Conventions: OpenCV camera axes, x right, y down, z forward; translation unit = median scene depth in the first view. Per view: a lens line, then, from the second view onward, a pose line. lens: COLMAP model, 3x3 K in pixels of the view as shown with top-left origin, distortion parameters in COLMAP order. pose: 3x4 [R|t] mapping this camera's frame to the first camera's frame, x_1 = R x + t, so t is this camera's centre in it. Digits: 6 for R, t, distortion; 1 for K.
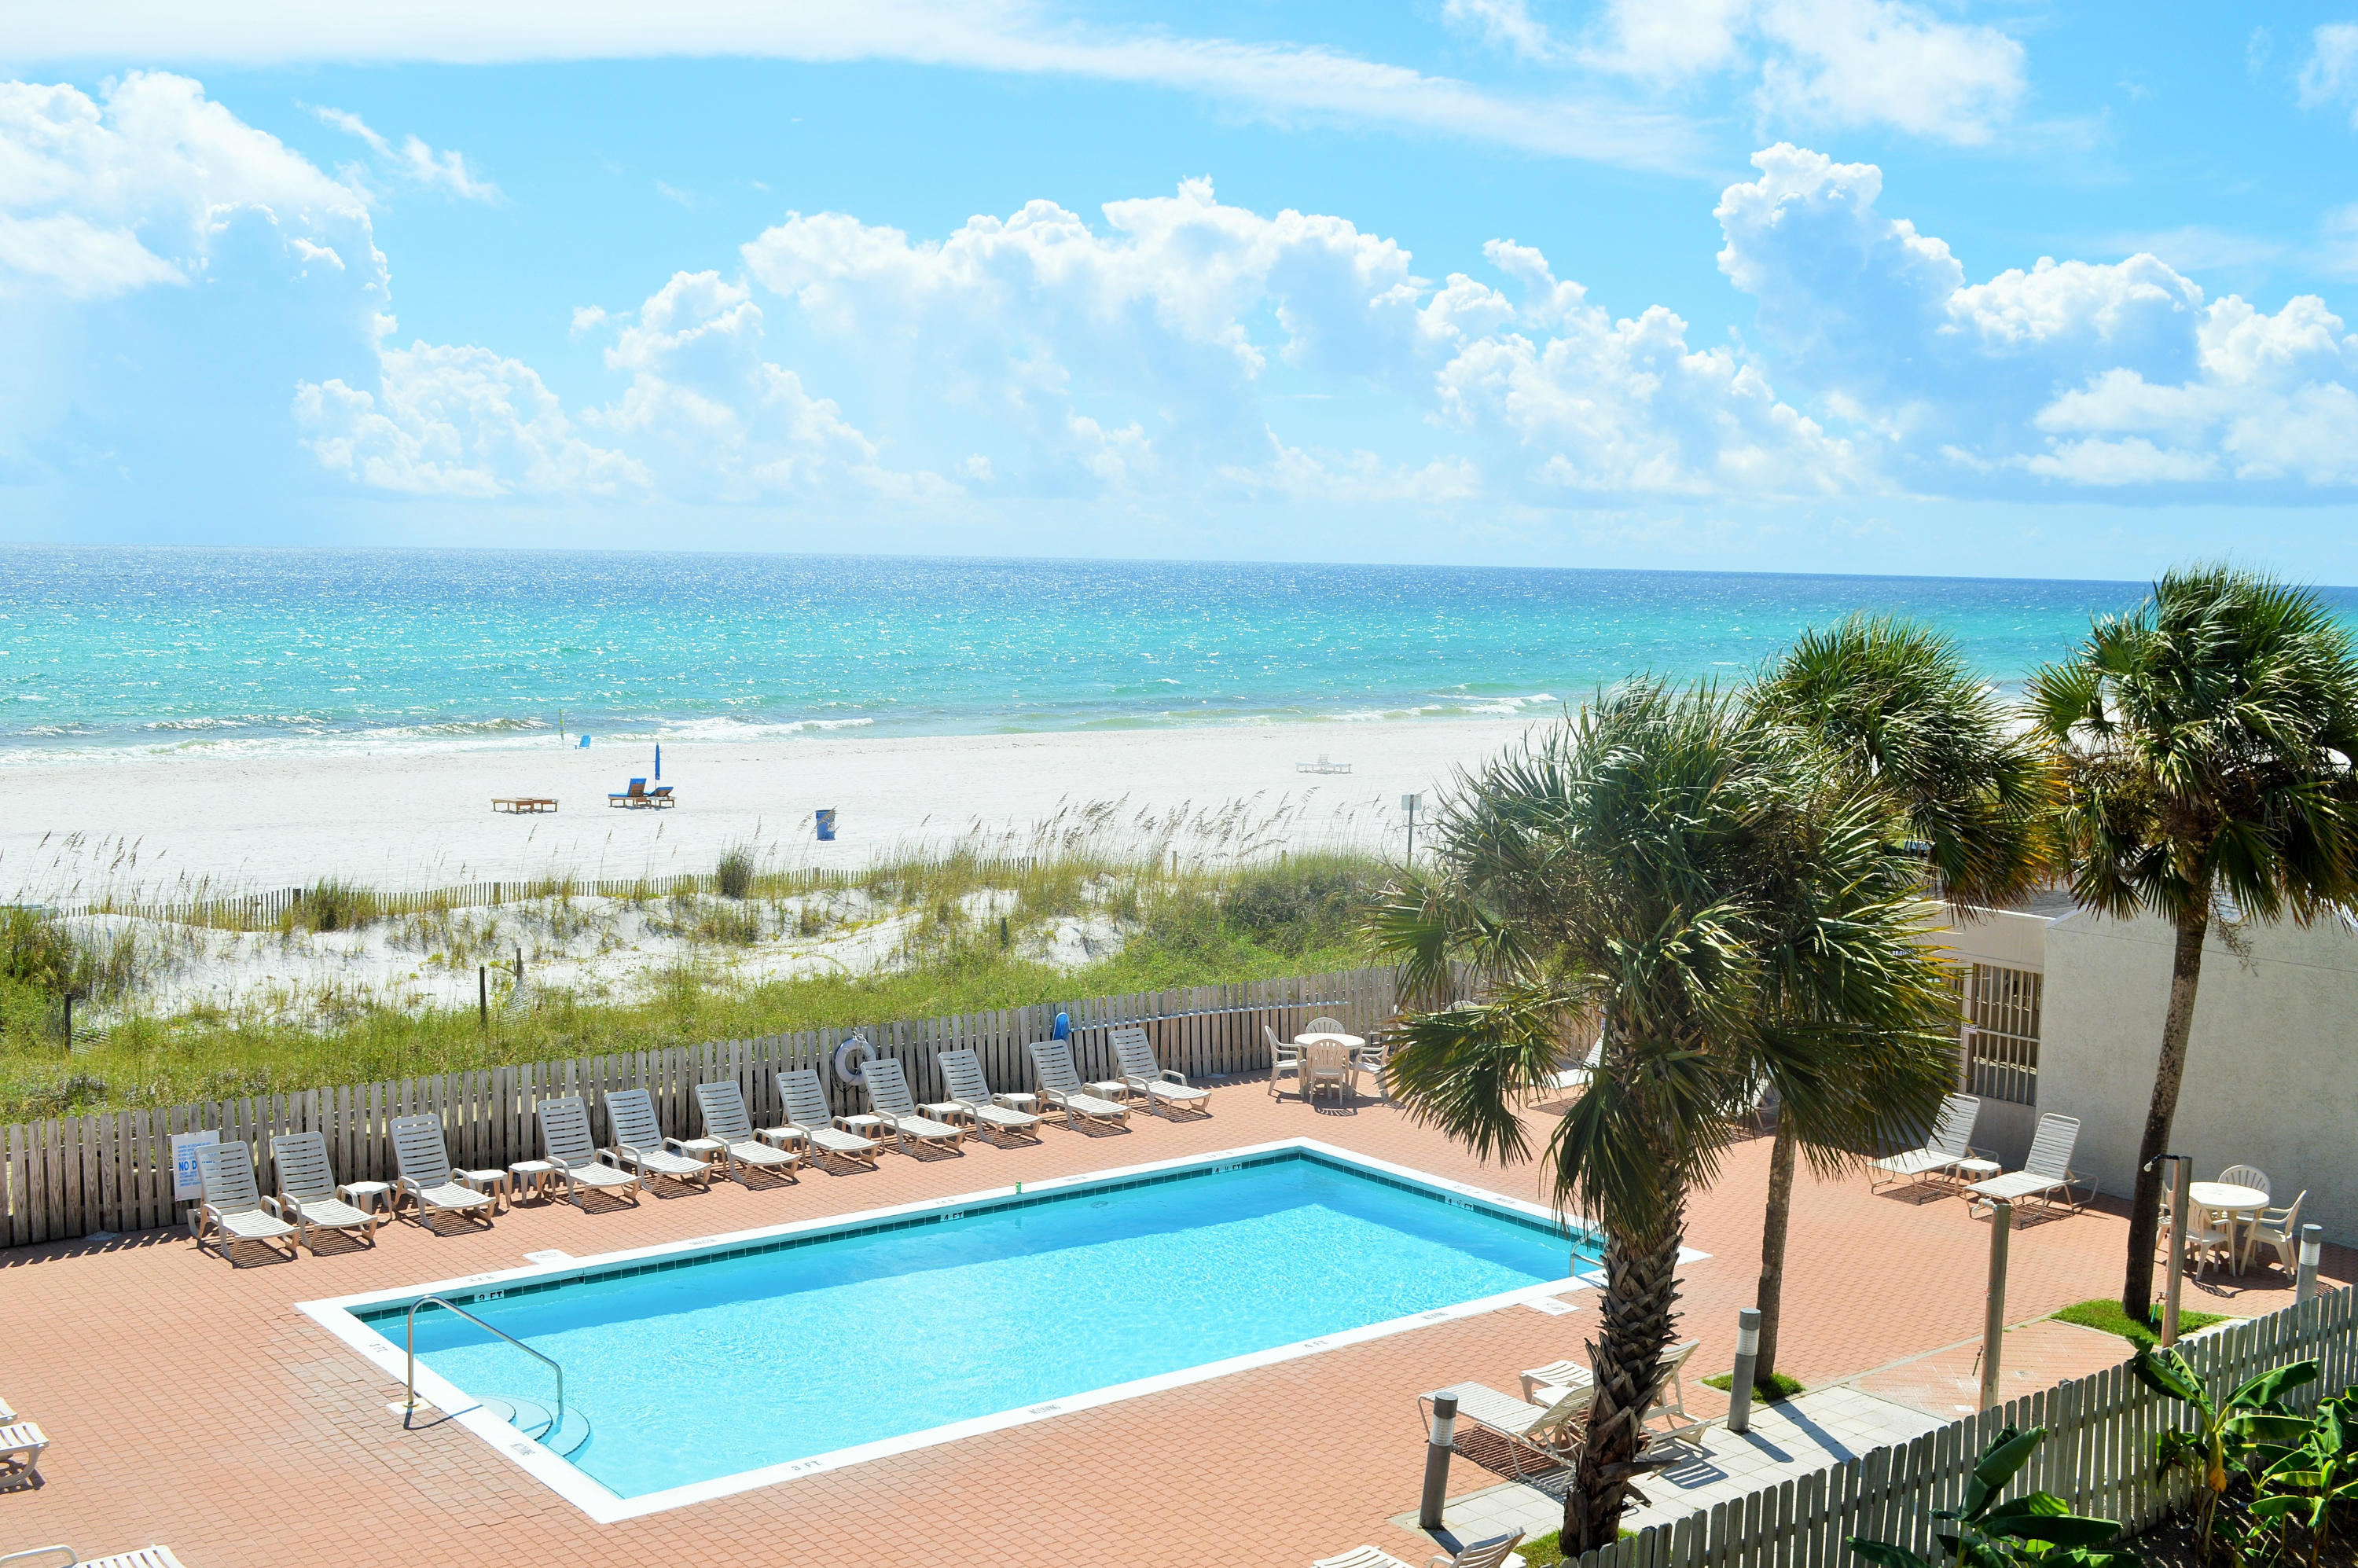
lens RADIAL K [[2522.8, 0, 1173.3], [0, 2522.8, 785.1], [0, 0, 1]] dist [-0.058203, 0.005447]
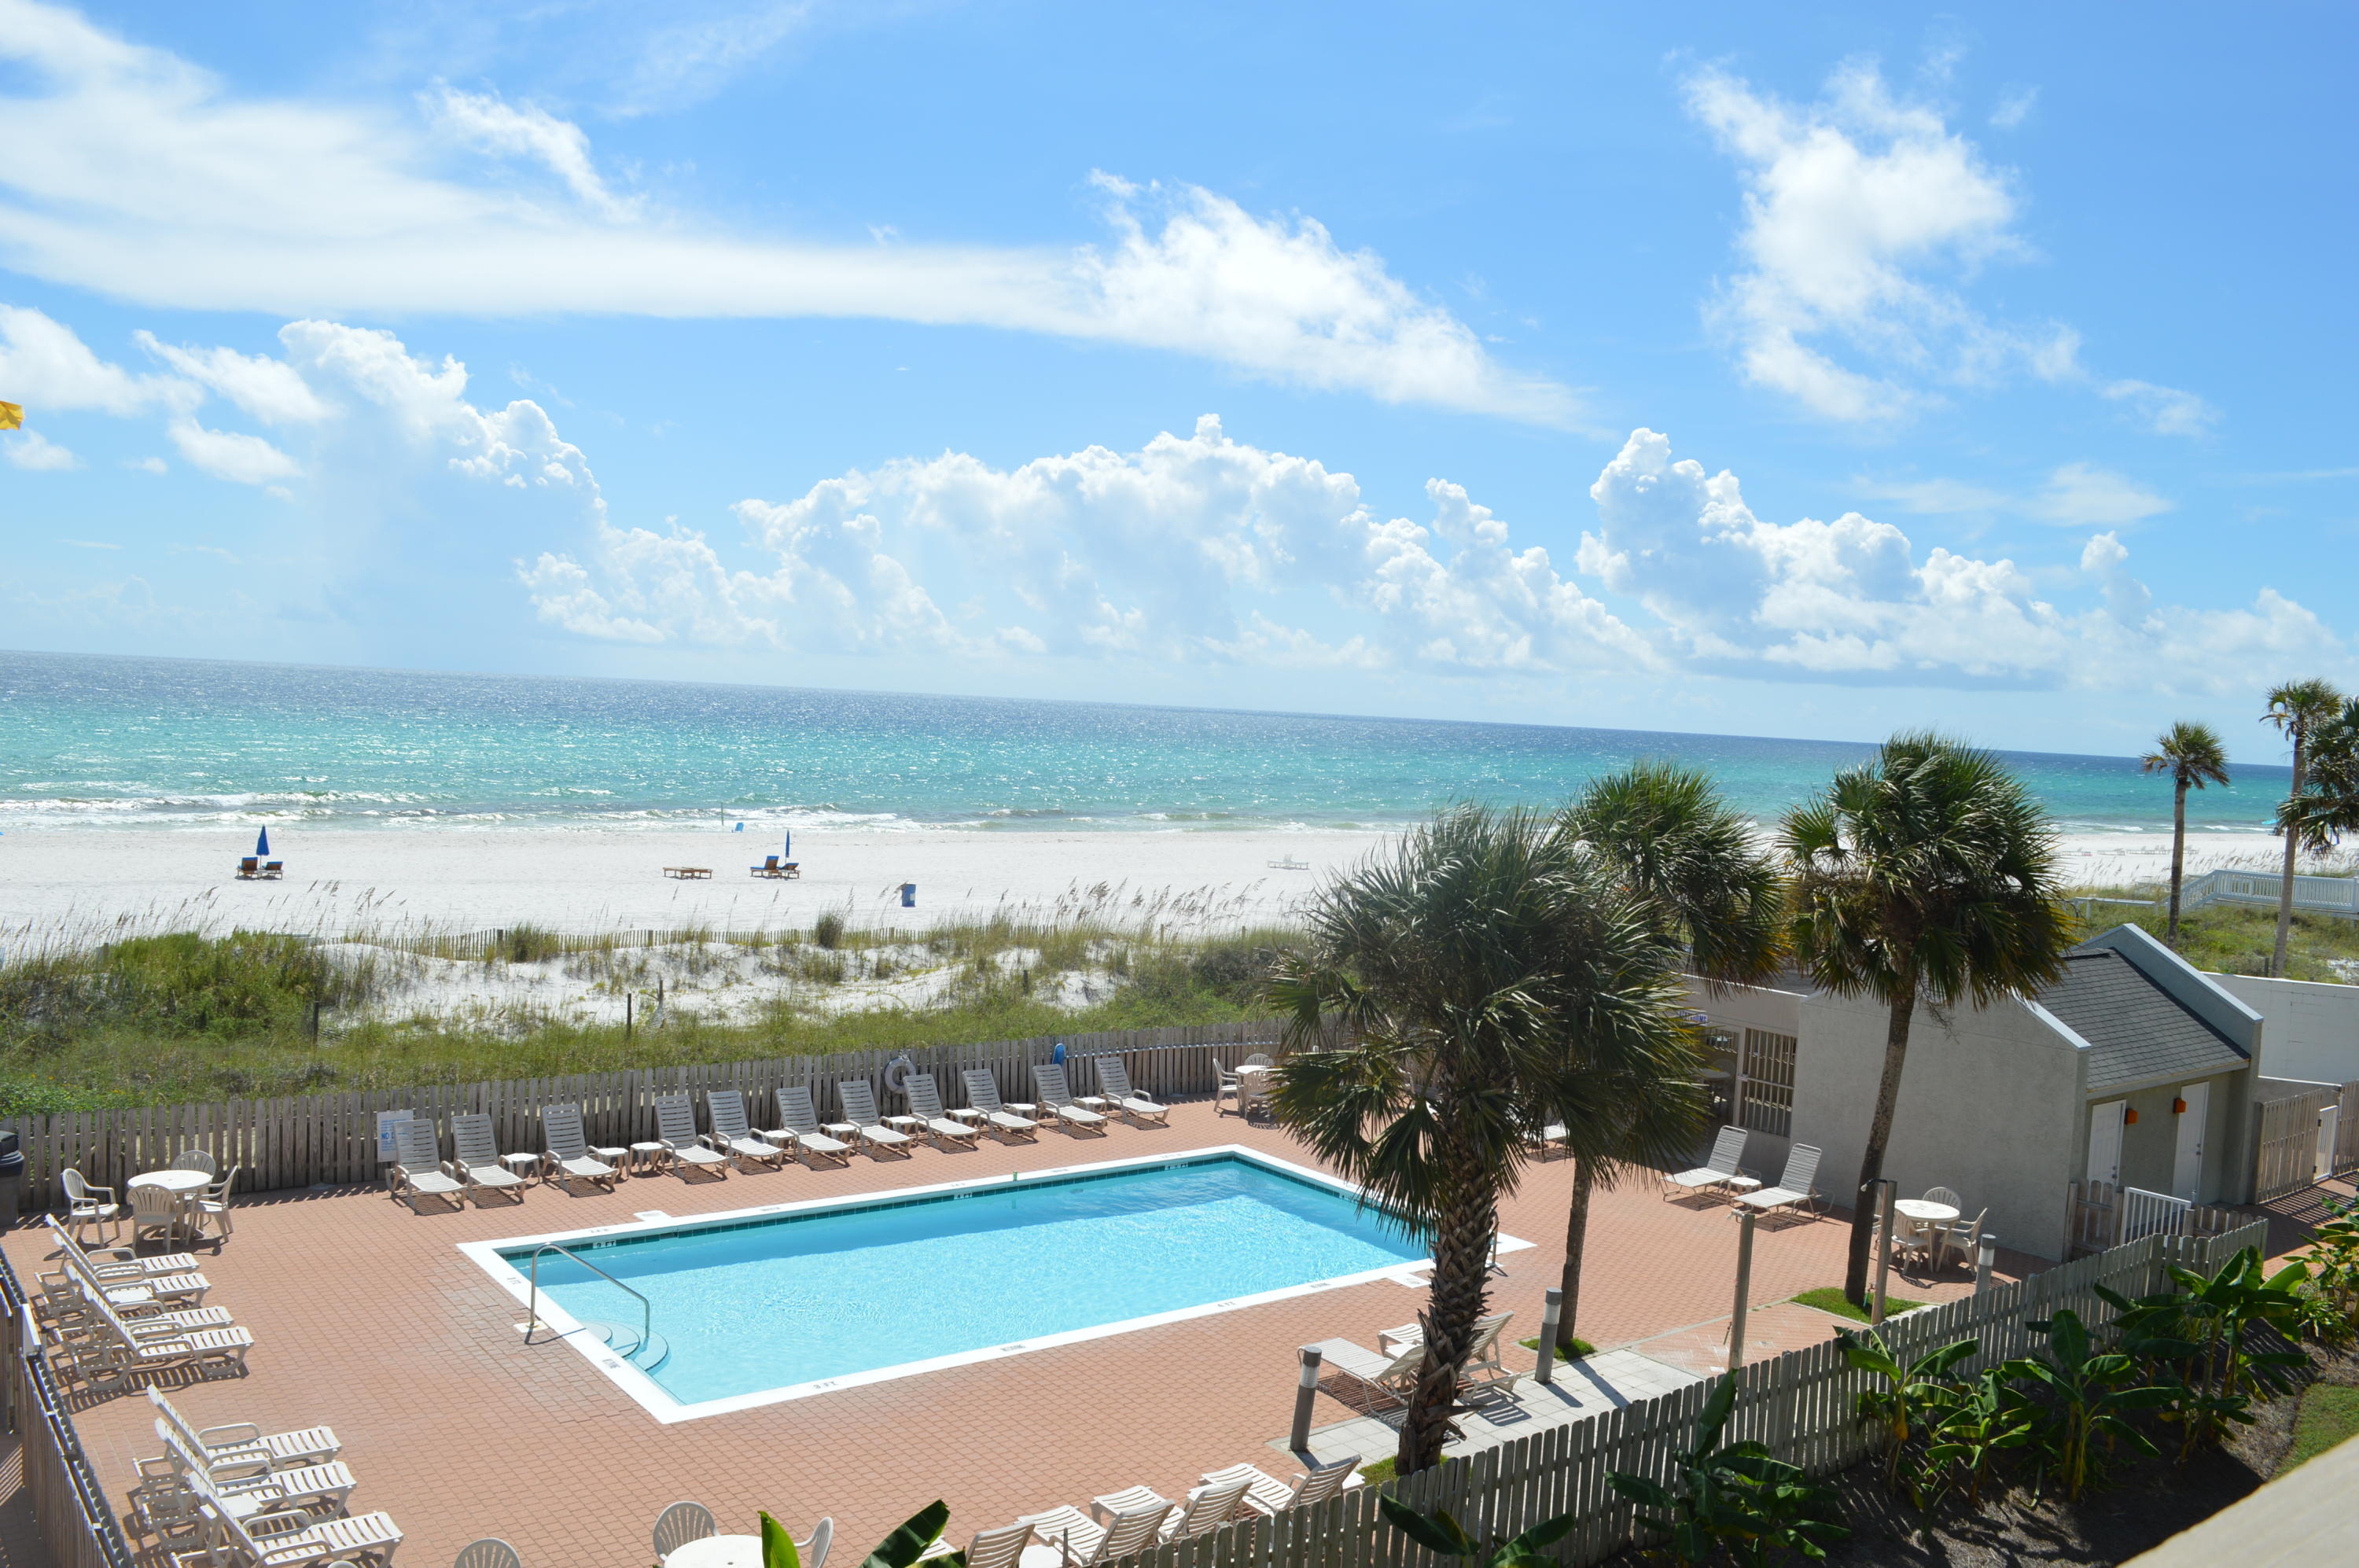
lens RADIAL K [[1877.4, 0, 1179.5], [0, 1877.4, 784.0], [0, 0, 1]] dist [-0.087113, 0.011807]
pose [[0.999473, 0.031954, -0.005784, 0.023554], [-0.032194, 0.998344, -0.047670, -0.001107], [0.004251, 0.047831, 0.998846, 0.013174]]
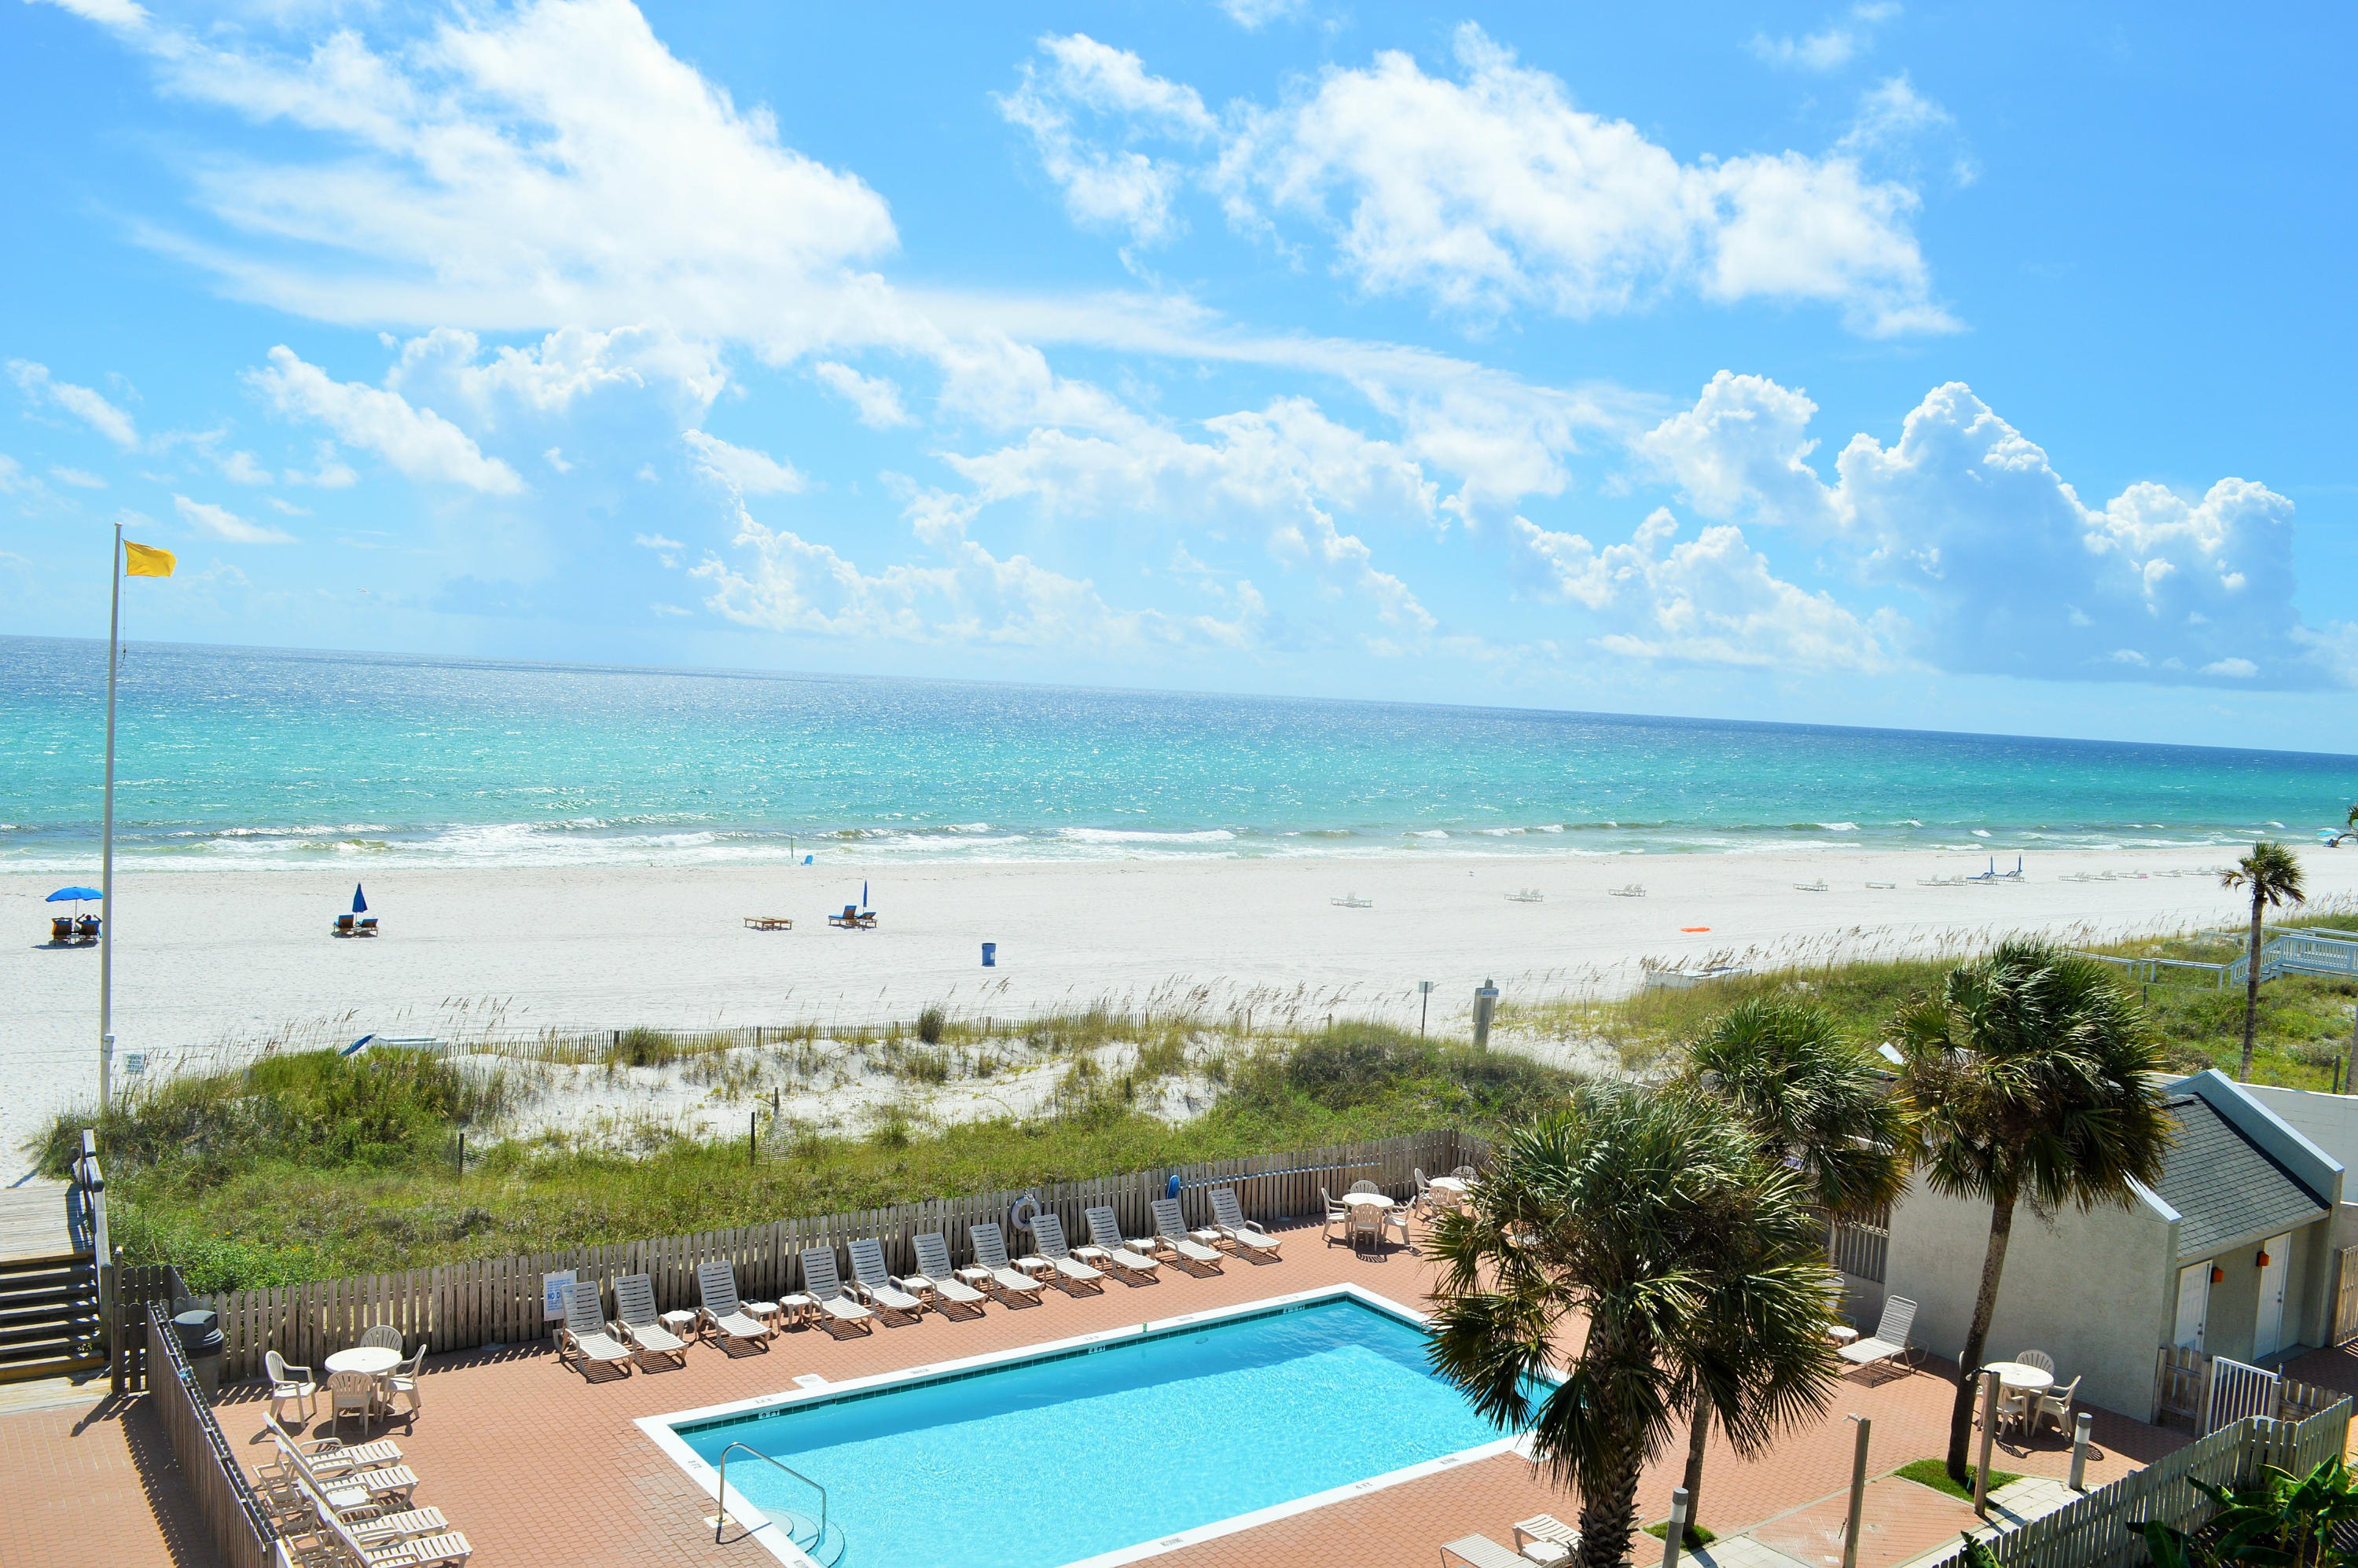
lens RADIAL K [[1876.6, 0, 1179.0], [0, 1876.6, 784.0], [0, 0, 1]] dist [-0.087113, 0.011807]
pose [[0.998977, 0.035295, -0.028262, -0.024228], [-0.036417, 0.998527, -0.040208, -0.096761], [0.026801, 0.041197, 0.998792, -0.031375]]
